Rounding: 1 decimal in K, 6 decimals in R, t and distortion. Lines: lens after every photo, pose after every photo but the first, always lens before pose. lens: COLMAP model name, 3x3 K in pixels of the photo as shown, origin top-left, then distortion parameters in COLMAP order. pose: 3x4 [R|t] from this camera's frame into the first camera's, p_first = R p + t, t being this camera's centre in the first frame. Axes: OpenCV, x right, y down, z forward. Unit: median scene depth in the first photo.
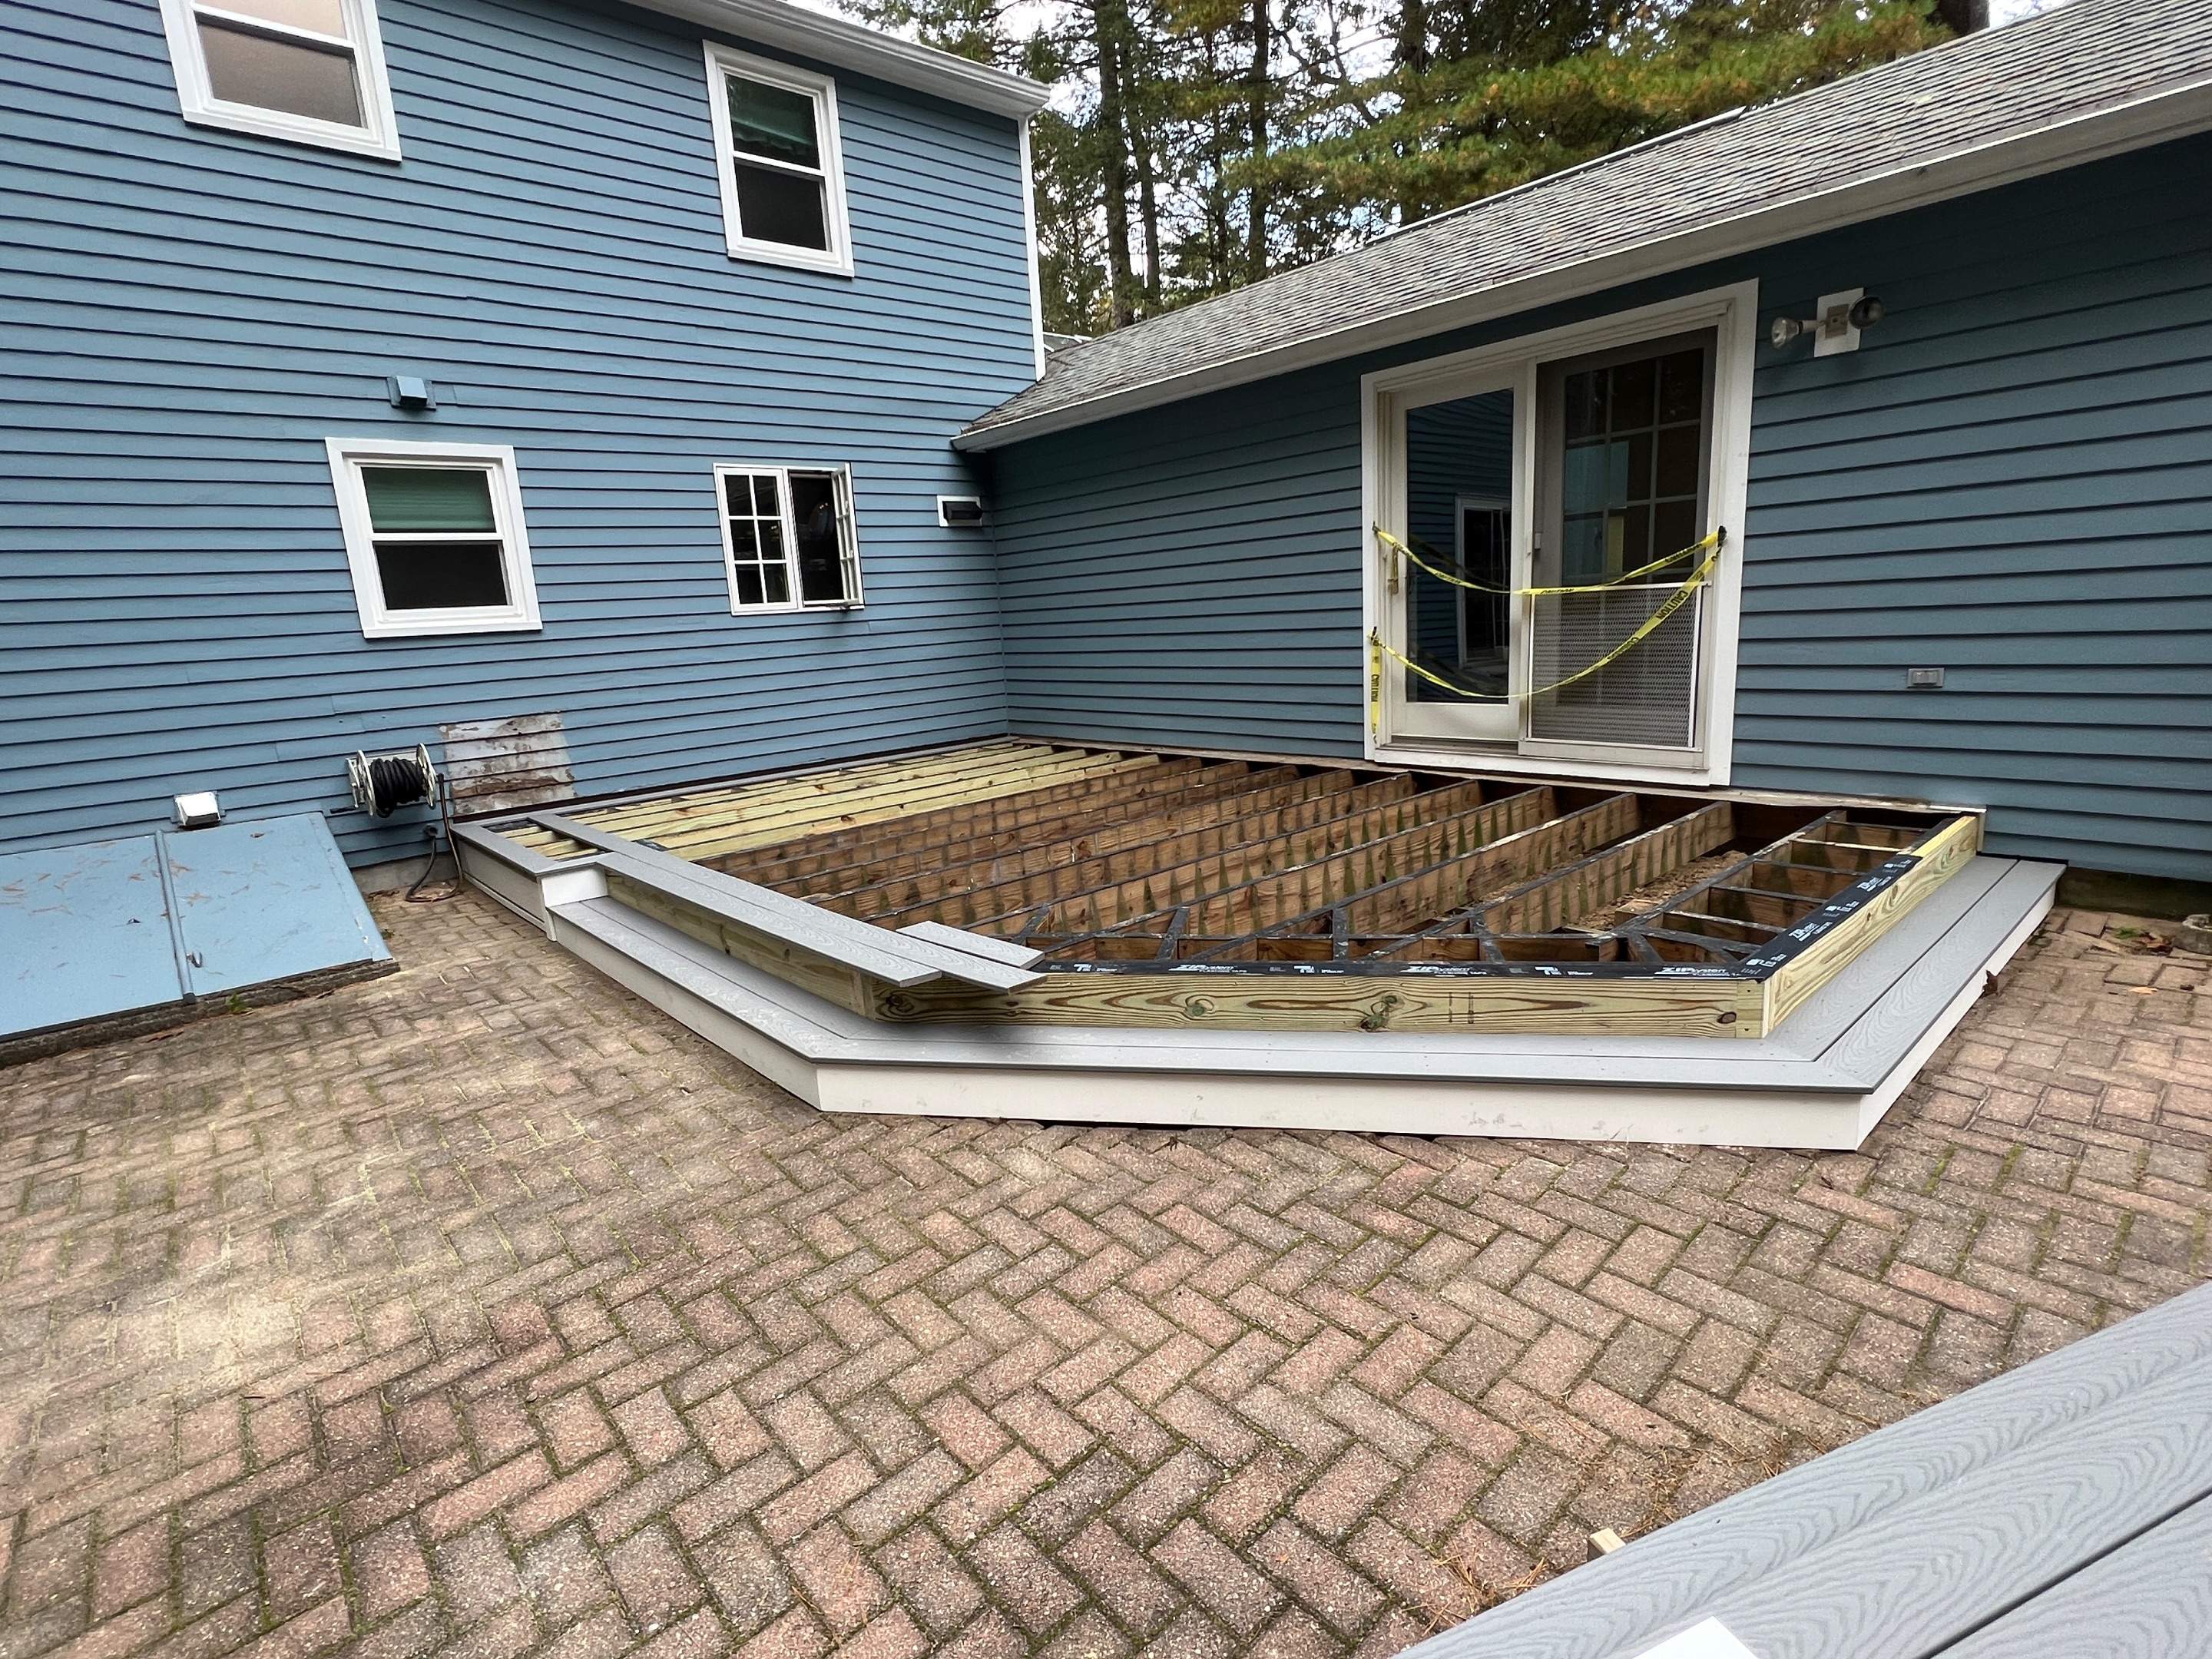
lens RADIAL K [[1063.3, 0, 1092.9], [0, 1063.3, 830.3], [0, 0, 1]] dist [0.005013, -0.005886]
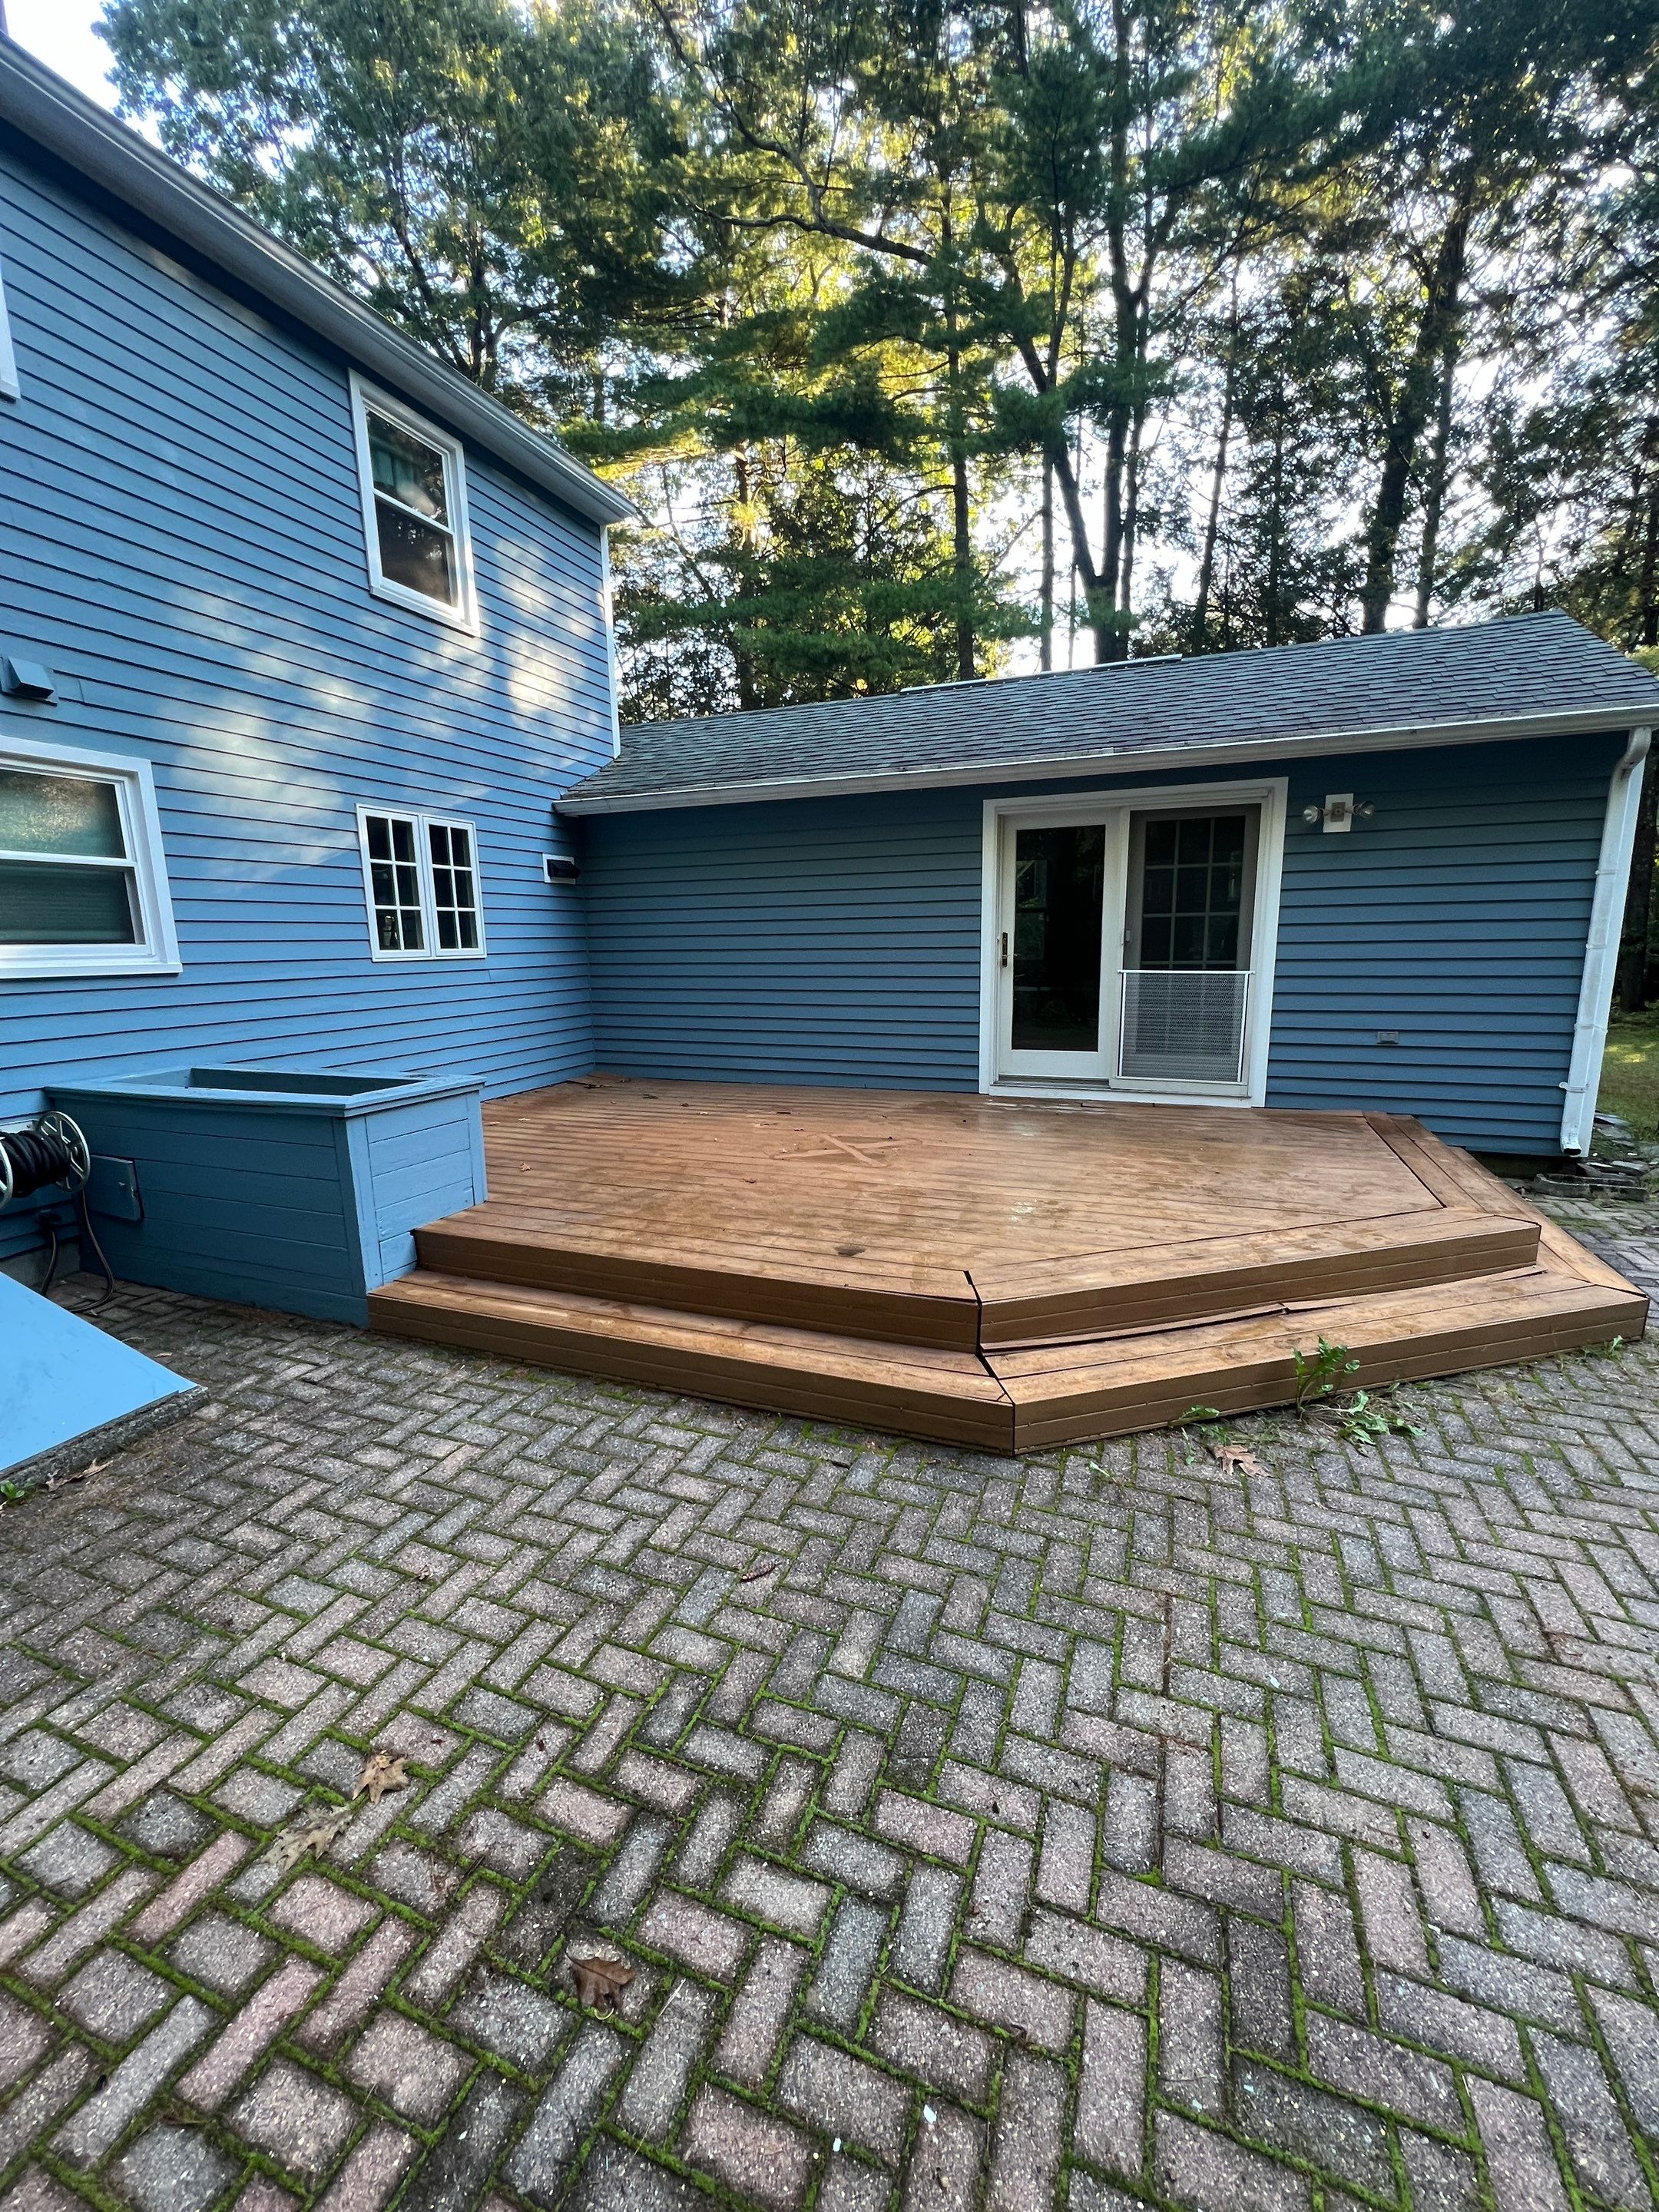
lens RADIAL K [[879.3, 0, 831.7], [0, 879.3, 1104.1], [0, 0, 1]] dist [-0.000423, 0.000191]
pose [[0.890842, -0.036500, 0.452845, -0.445015], [0.053780, 0.998231, -0.025339, -0.042142], [-0.451119, 0.046928, 0.891229, 0.153039]]
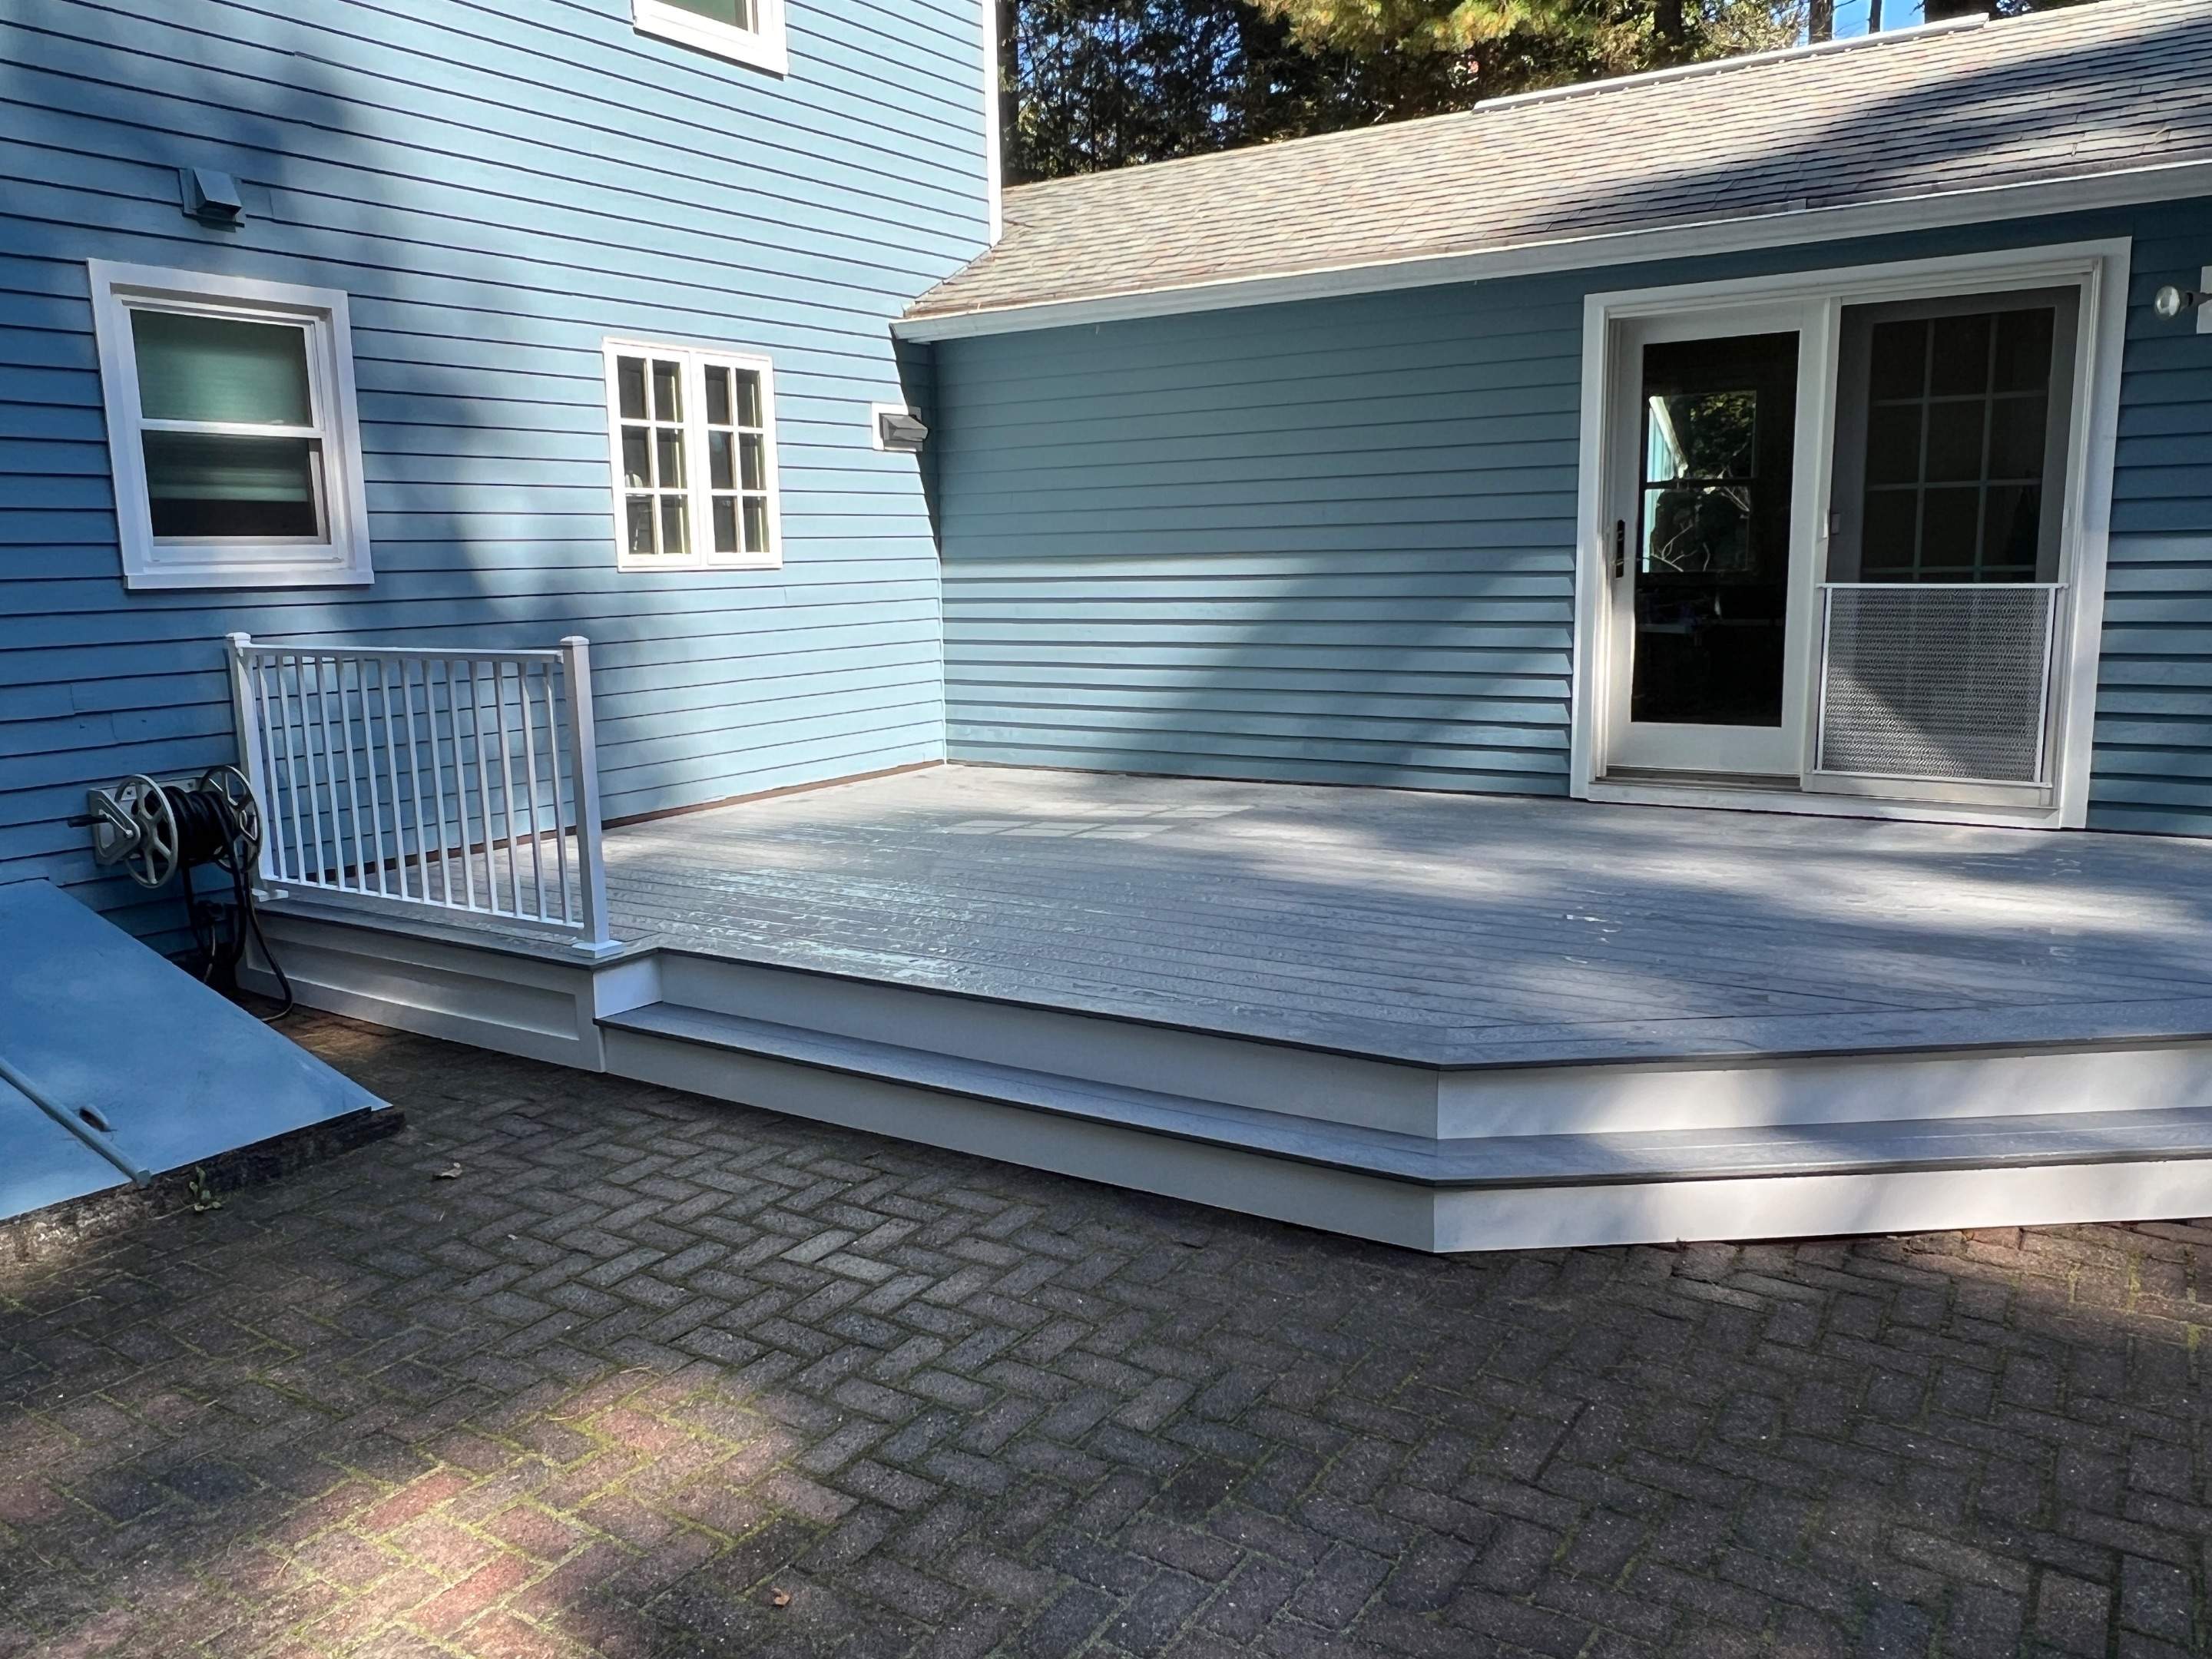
lens RADIAL K [[1657.2, 0, 1075.5], [0, 1657.2, 844.3], [0, 0, 1]] dist [0.017581, -0.020860]
pose [[0.965578, -0.003763, 0.260088, -0.444745], [0.014899, 0.999054, -0.040858, 0.010928], [-0.259688, 0.043327, 0.964720, -0.043661]]
